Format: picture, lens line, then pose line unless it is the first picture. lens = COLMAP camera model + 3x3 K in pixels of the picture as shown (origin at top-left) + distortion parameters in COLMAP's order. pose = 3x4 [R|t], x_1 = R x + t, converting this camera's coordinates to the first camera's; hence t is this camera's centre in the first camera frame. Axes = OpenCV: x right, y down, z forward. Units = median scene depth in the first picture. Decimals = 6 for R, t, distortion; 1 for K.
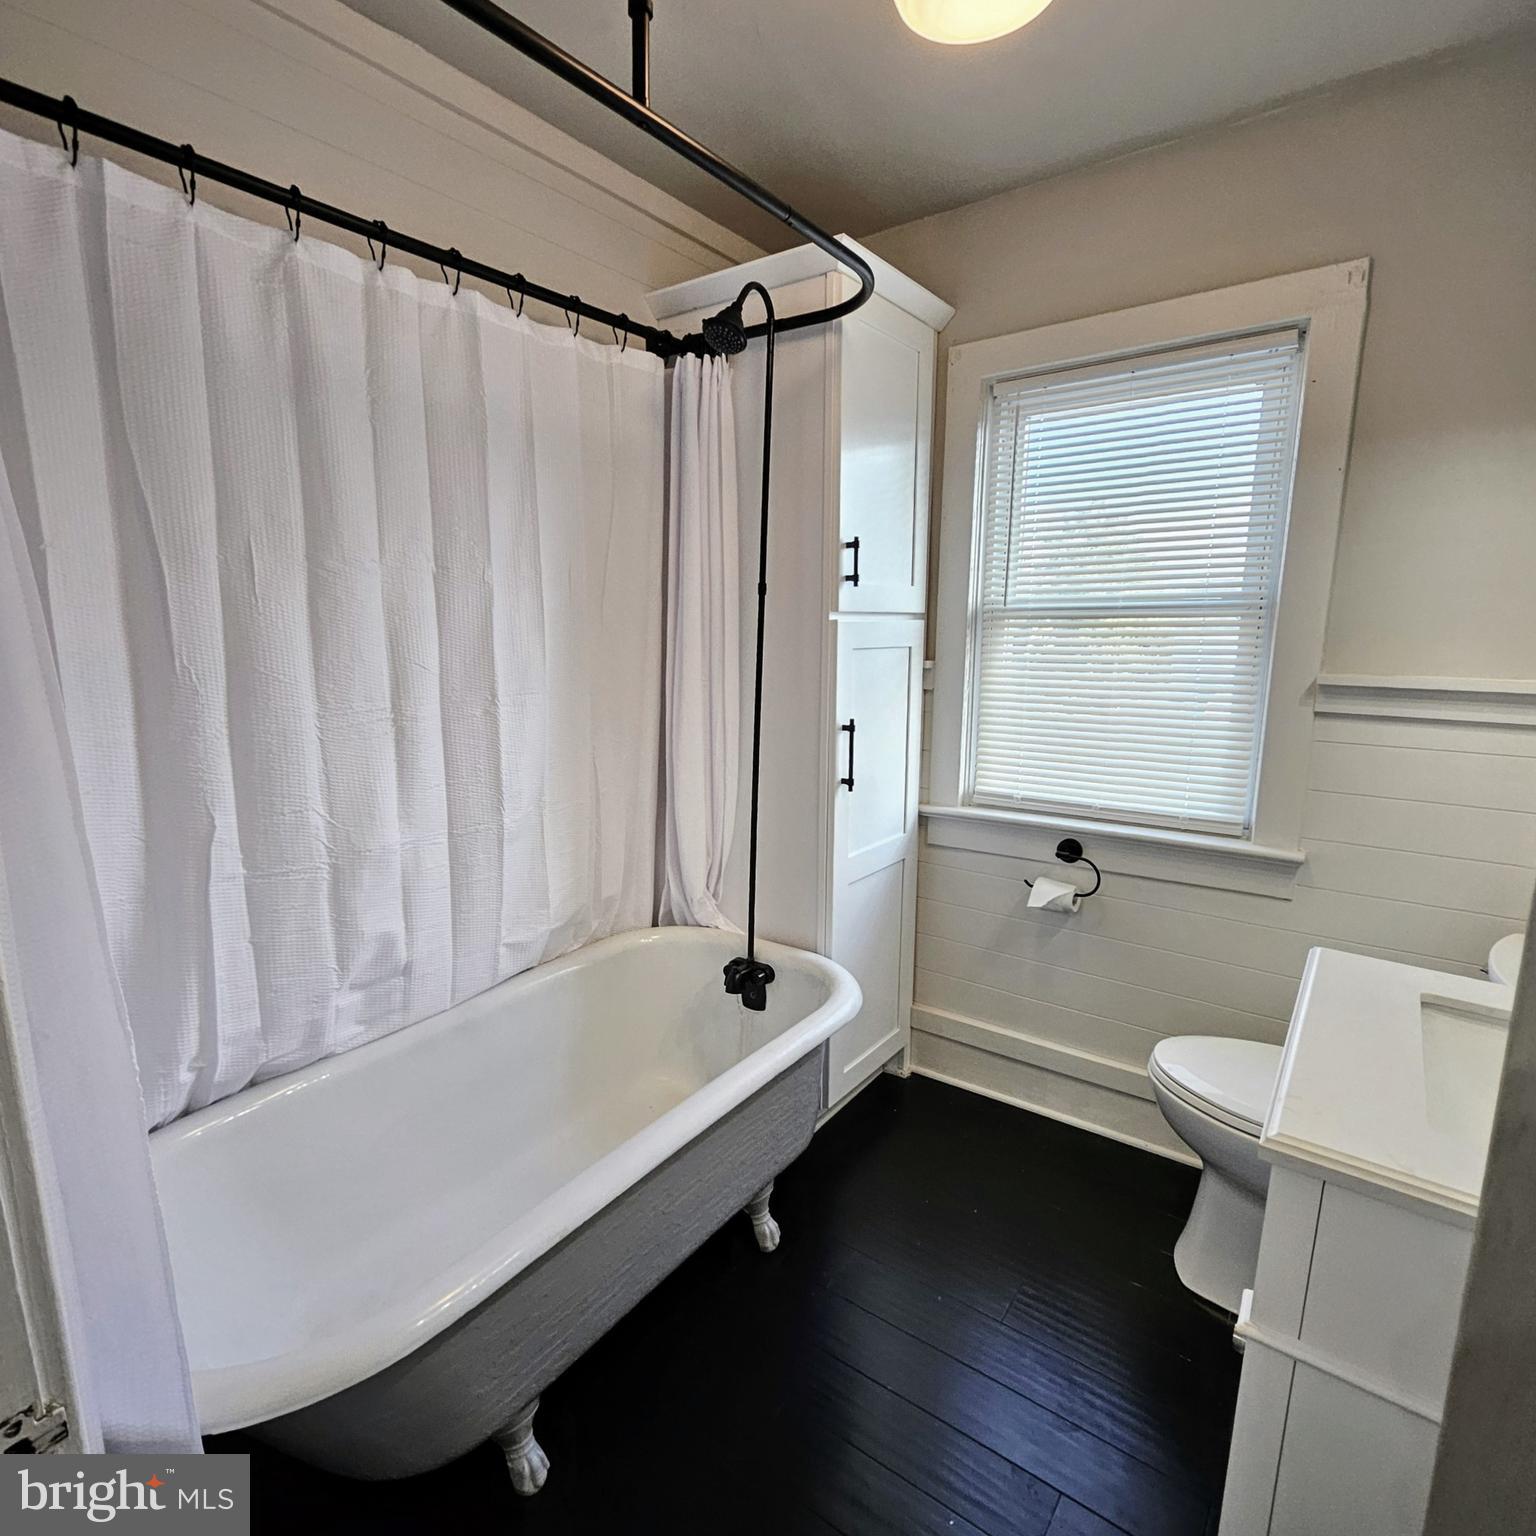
lens RADIAL K [[826.4, 0, 770.2], [0, 826.4, 773.1], [0, 0, 1]] dist [0.005646, -0.002745]
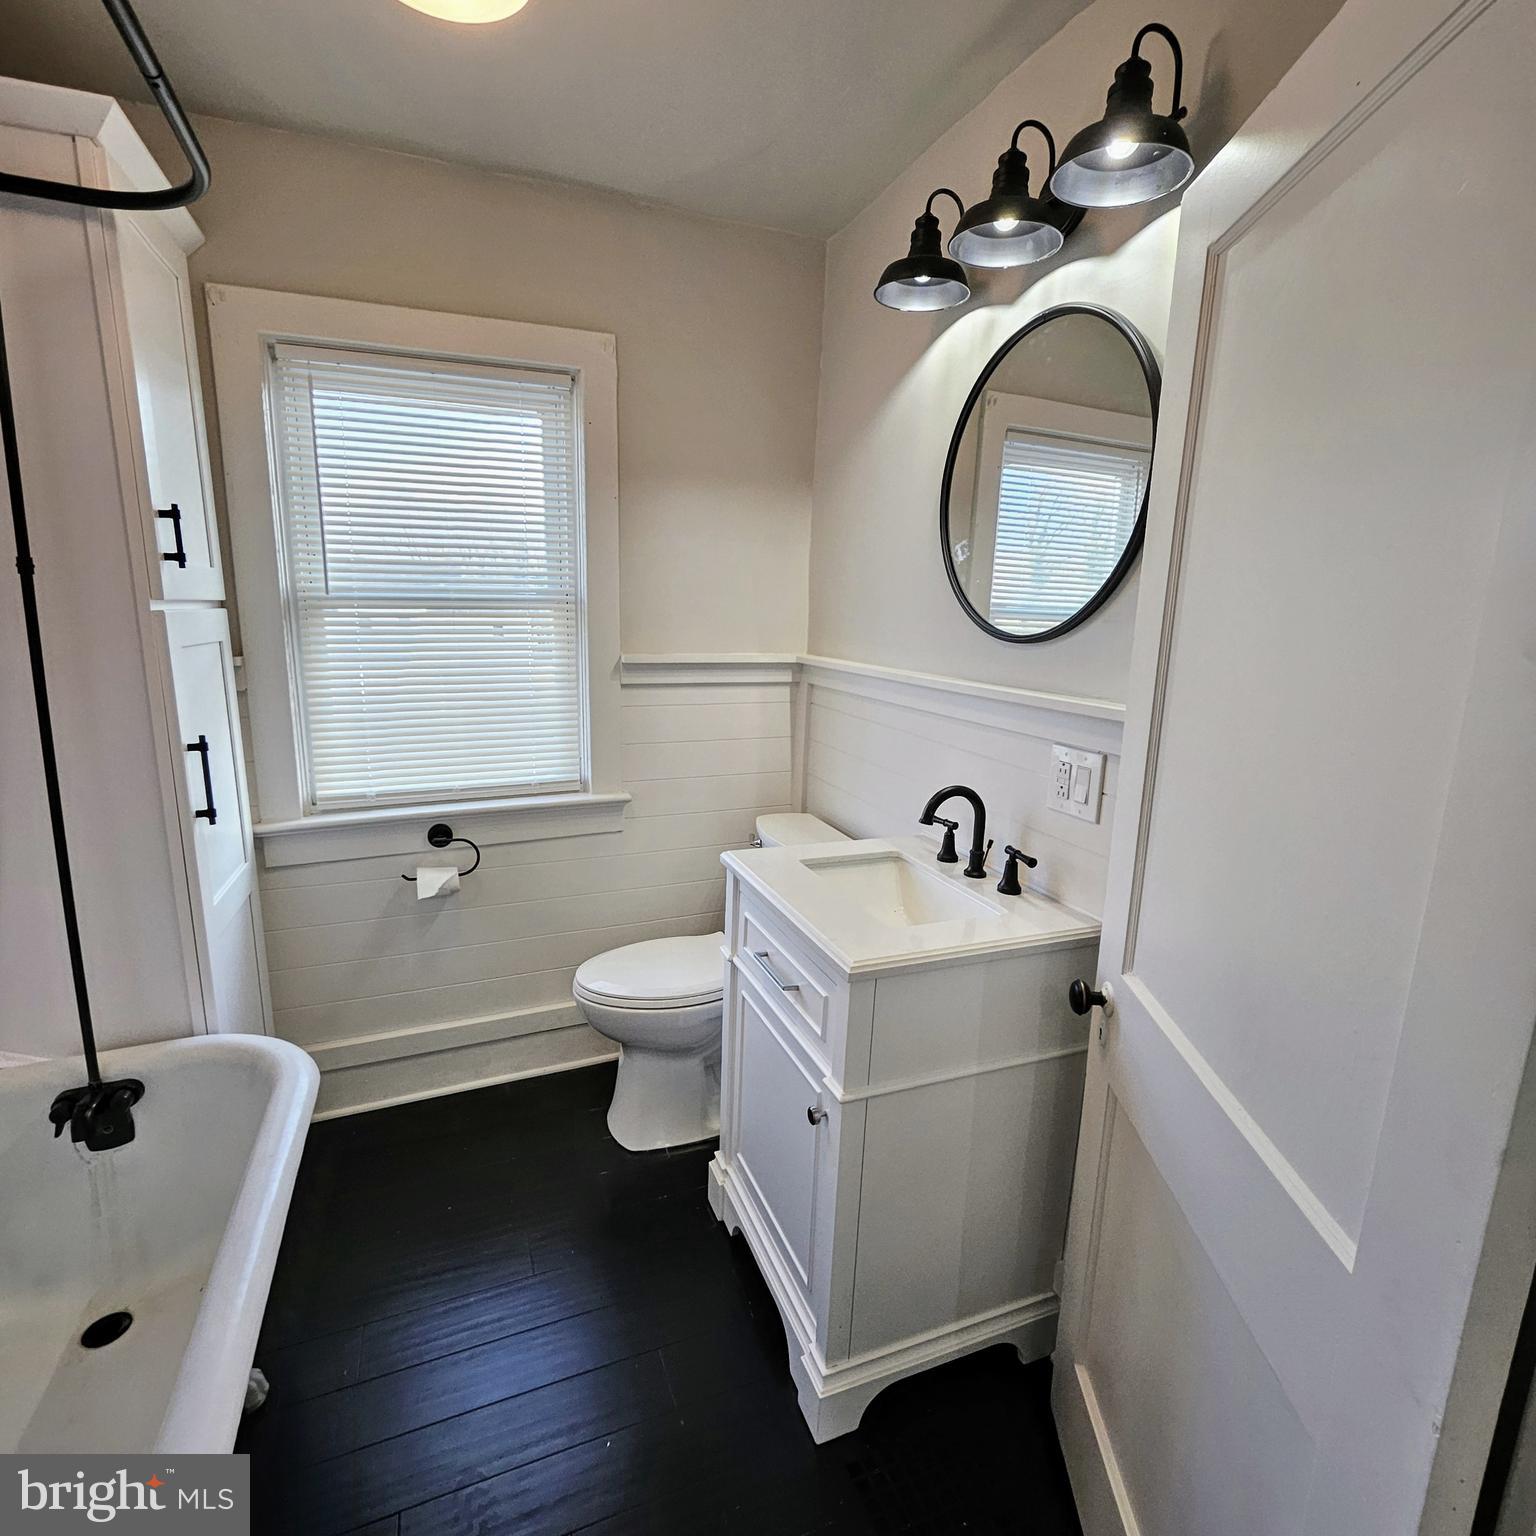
lens RADIAL K [[796.2, 0, 767.0], [0, 796.2, 773.7], [0, 0, 1]] dist [0.004920, -0.006568]
pose [[0.531596, -0.165850, 0.830602, -0.239643], [0.138692, 0.984450, 0.107805, -0.033428], [-0.835566, 0.057890, 0.546332, 0.116679]]
